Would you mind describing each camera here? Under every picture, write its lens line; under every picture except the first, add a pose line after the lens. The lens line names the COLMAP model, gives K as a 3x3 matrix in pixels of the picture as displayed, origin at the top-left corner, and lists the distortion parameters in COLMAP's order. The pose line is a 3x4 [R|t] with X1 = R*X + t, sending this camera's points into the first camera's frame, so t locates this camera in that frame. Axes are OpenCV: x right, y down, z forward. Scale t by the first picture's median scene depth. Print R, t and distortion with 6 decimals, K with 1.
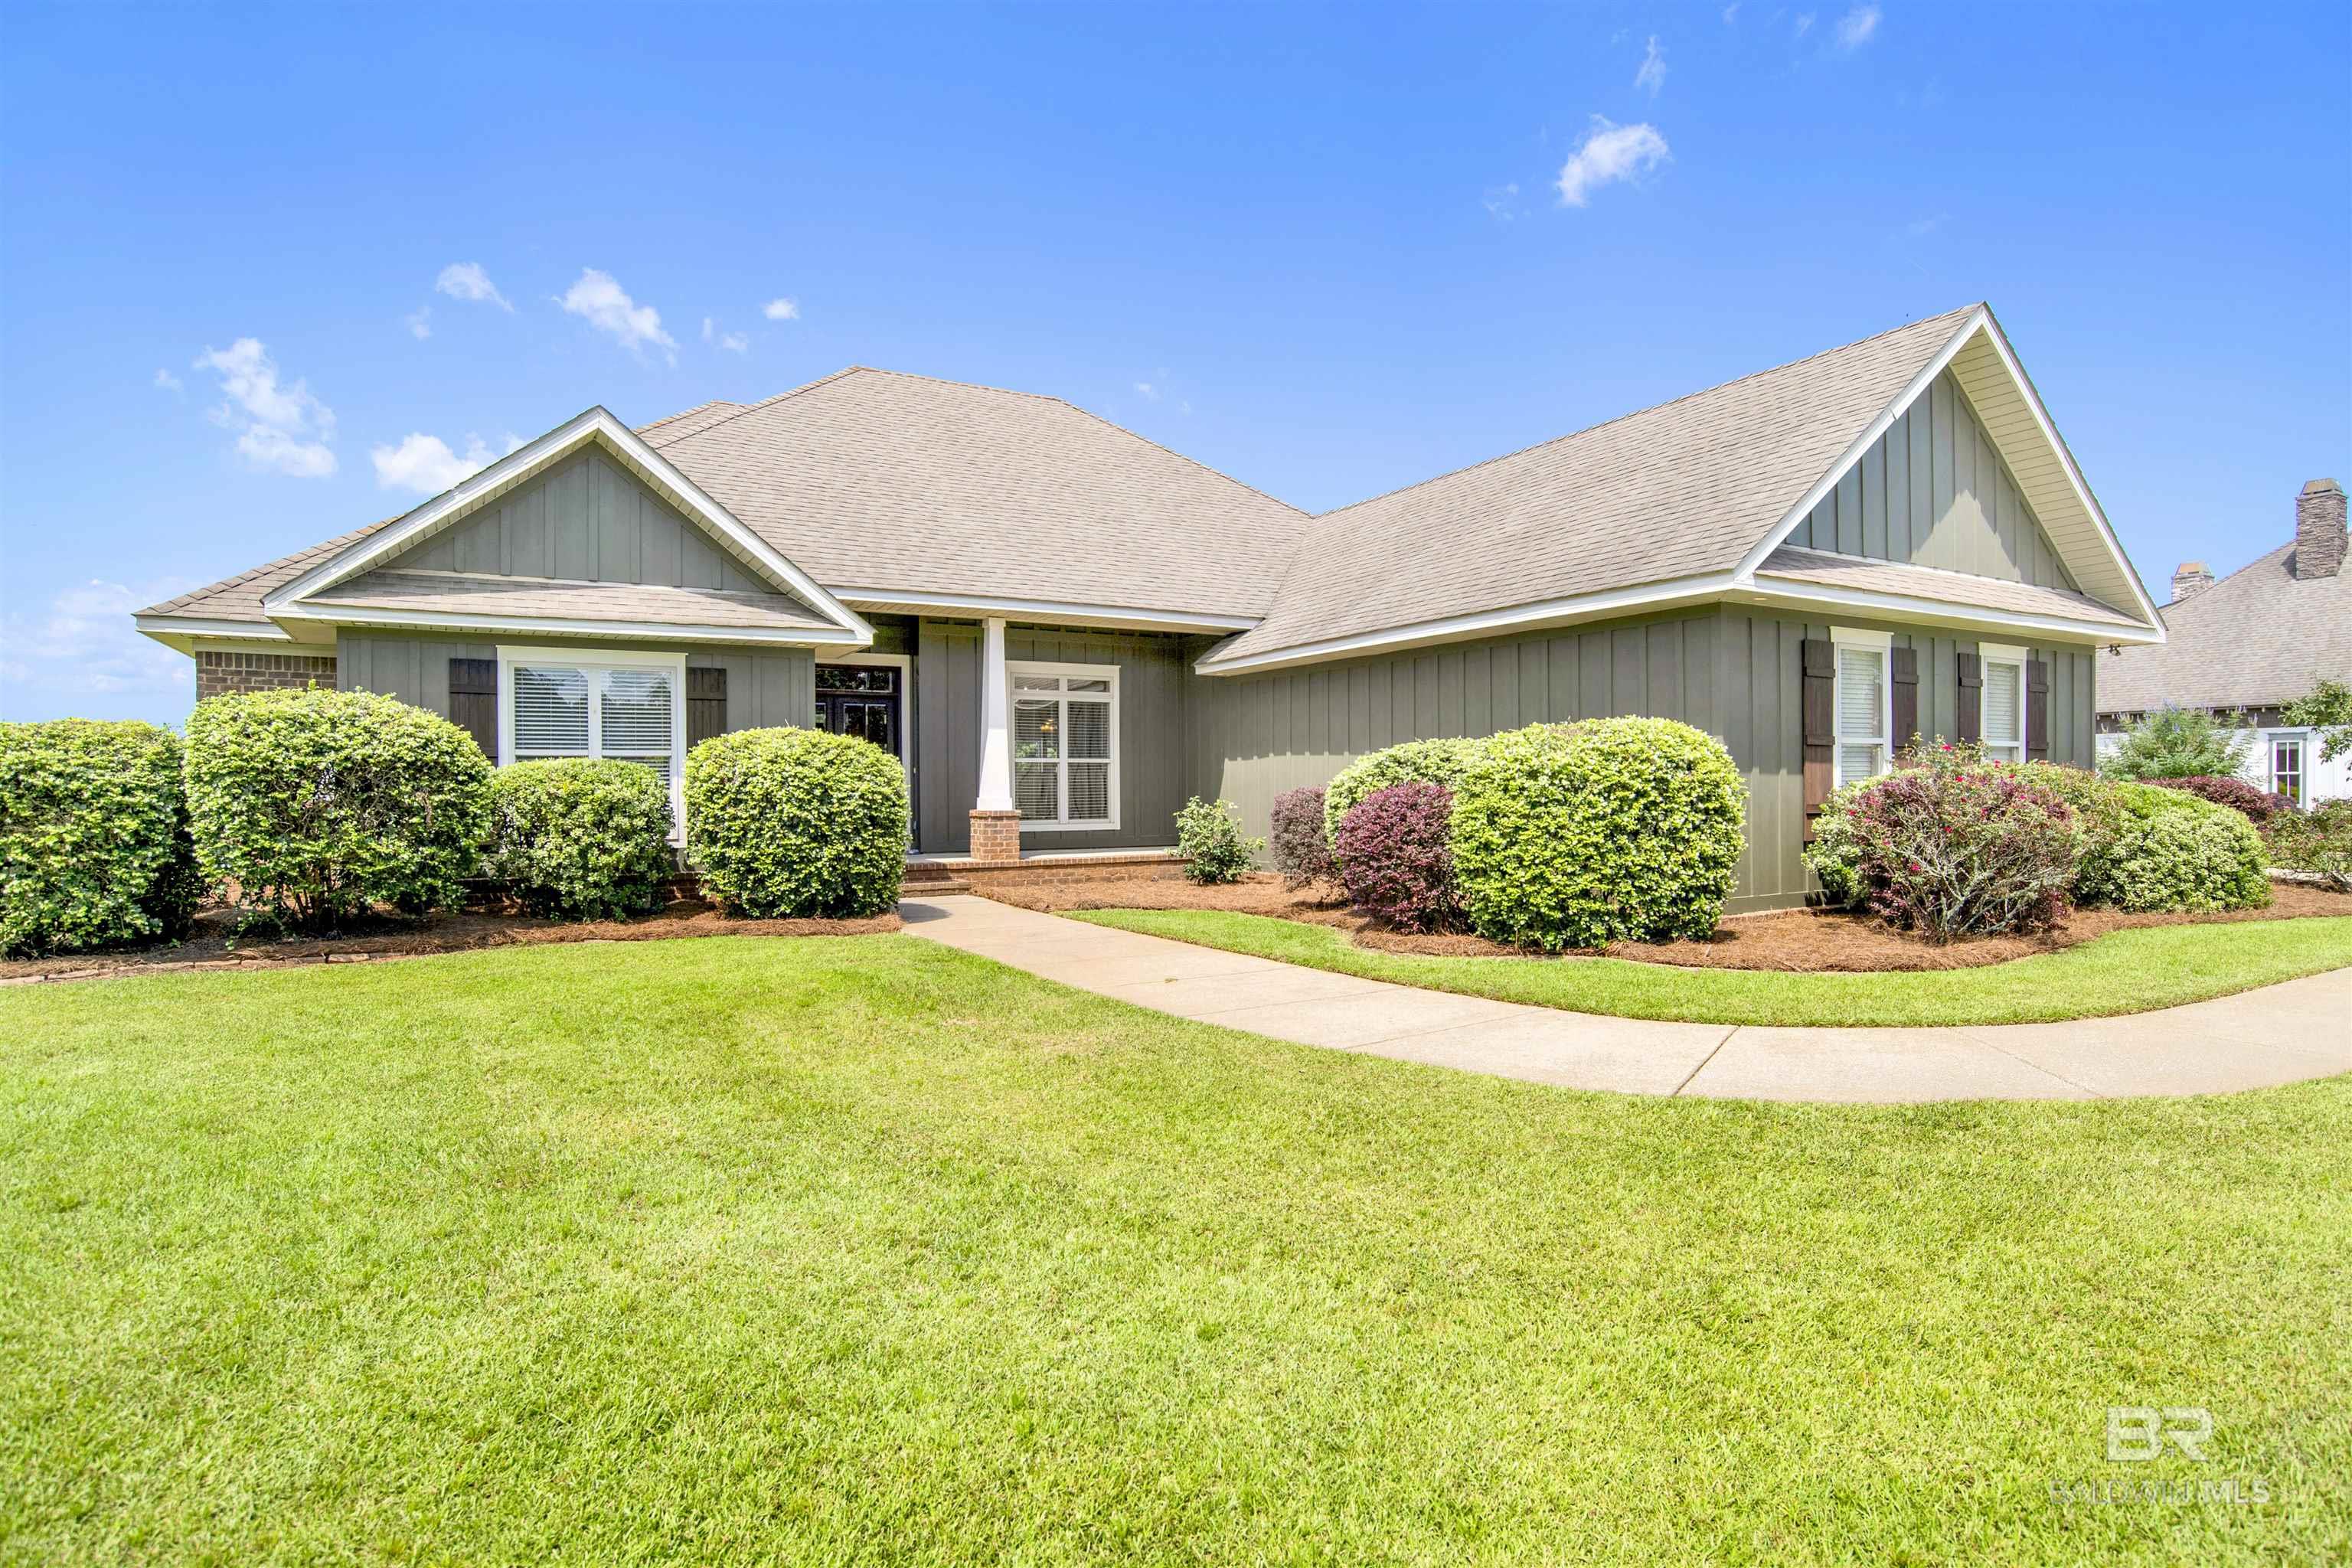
lens RADIAL K [[1254.5, 0, 1189.3], [0, 1254.5, 781.6], [0, 0, 1]] dist [-0.072905, 0.038222]
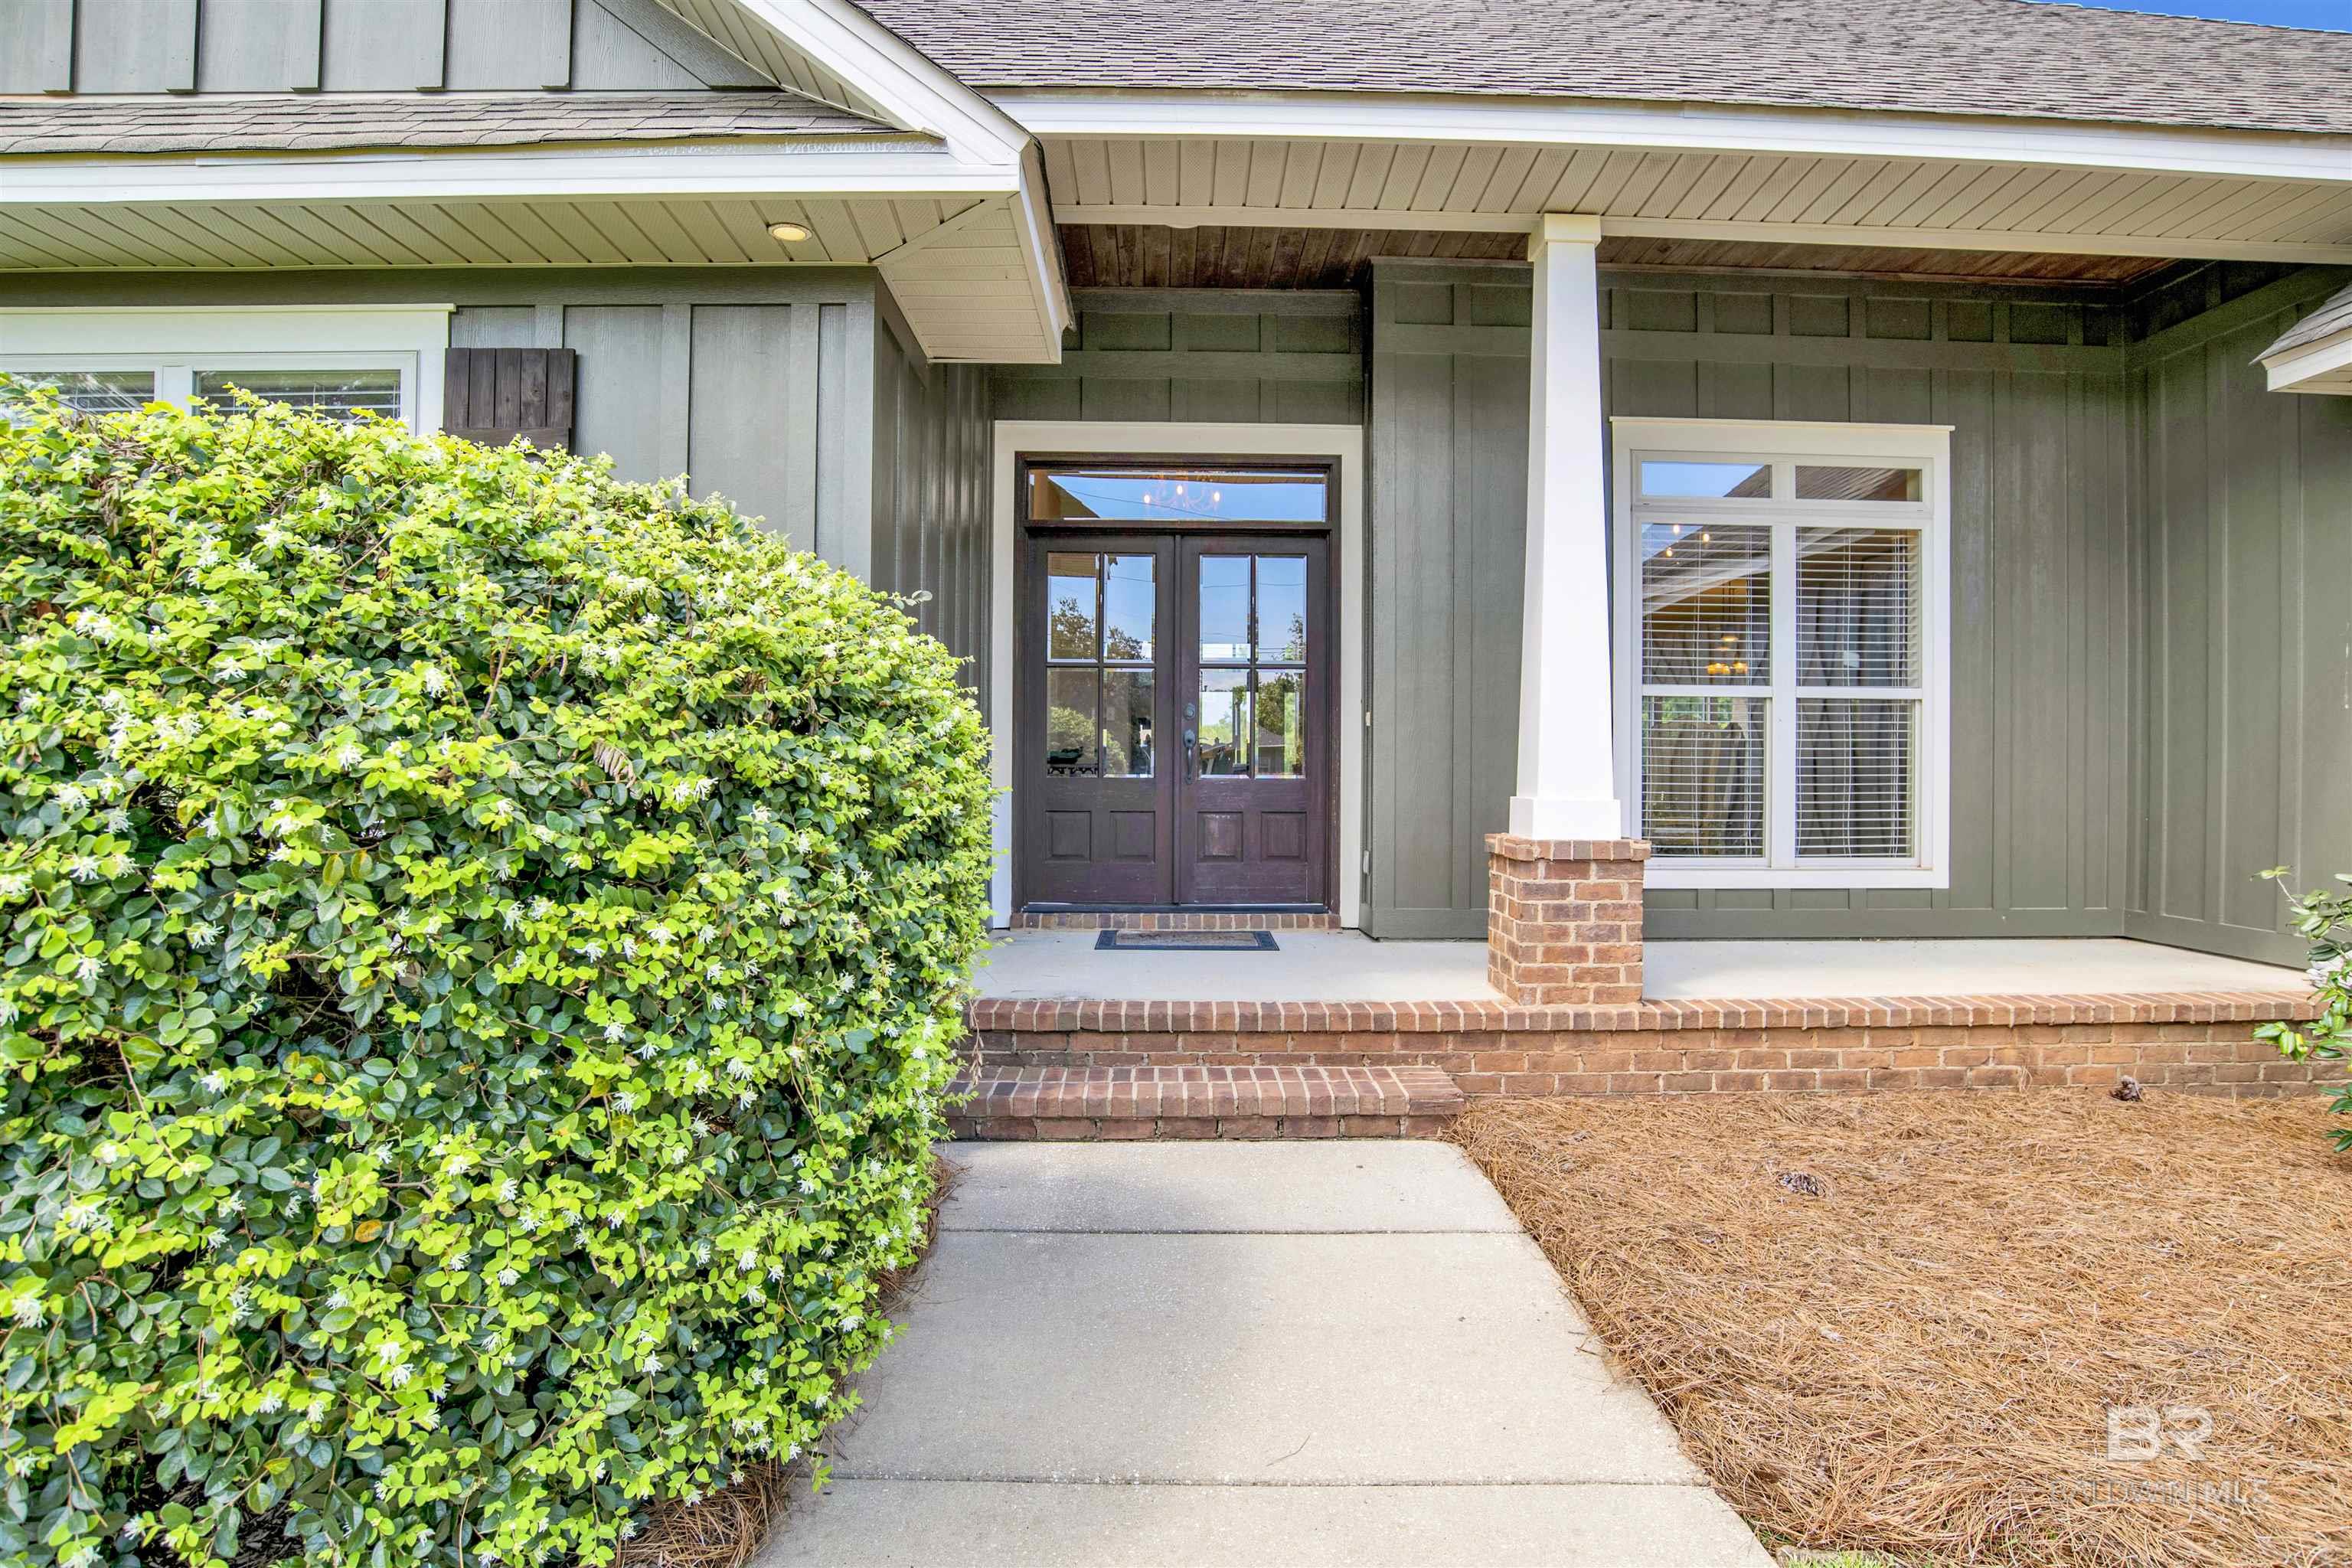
lens RADIAL K [[1254.5, 0, 1189.3], [0, 1254.5, 781.6], [0, 0, 1]] dist [-0.072905, 0.038222]
pose [[0.874117, 0.009555, -0.485621, -0.116668], [-0.006413, 0.999946, 0.008132, 0.009453], [0.485673, -0.003994, 0.874131, 0.928350]]
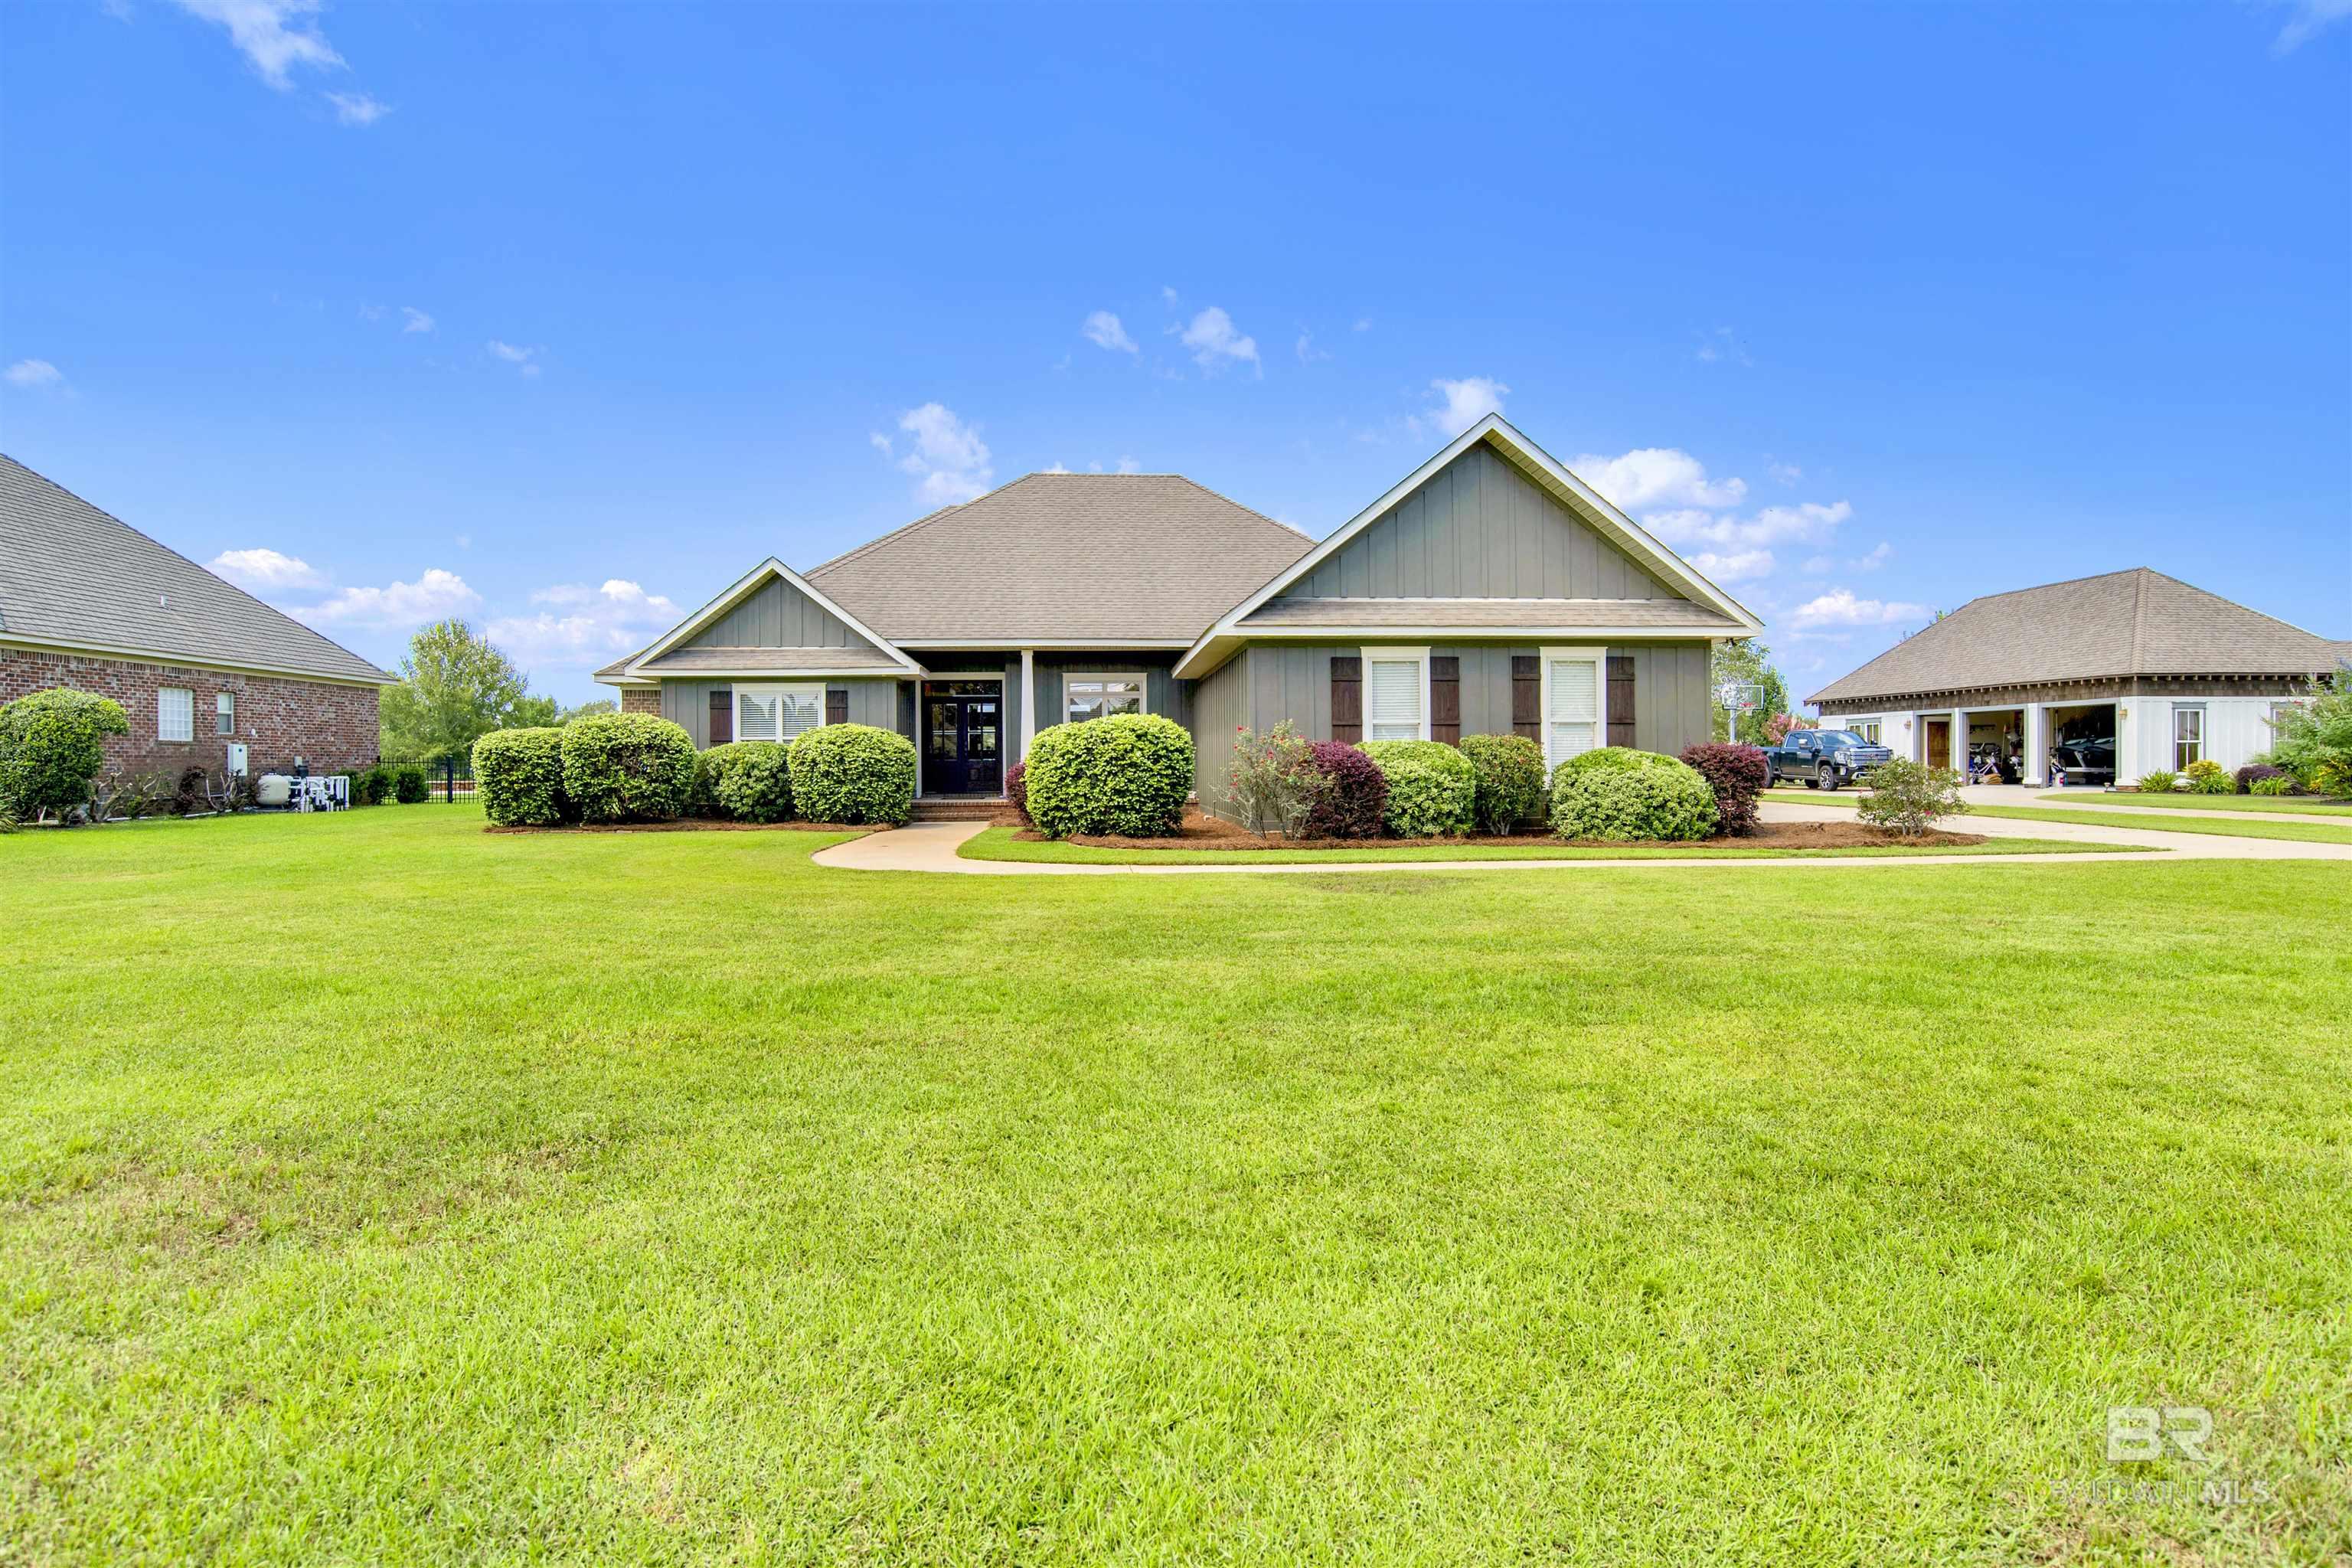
lens RADIAL K [[1224.1, 0, 1184.3], [0, 1224.1, 773.4], [0, 0, 1]] dist [-0.074360, 0.034704]
pose [[0.903429, 0.002119, -0.428733, 0.945539], [0.004600, 0.999882, 0.014634, 0.006908], [0.428714, -0.015193, 0.903313, -0.445995]]
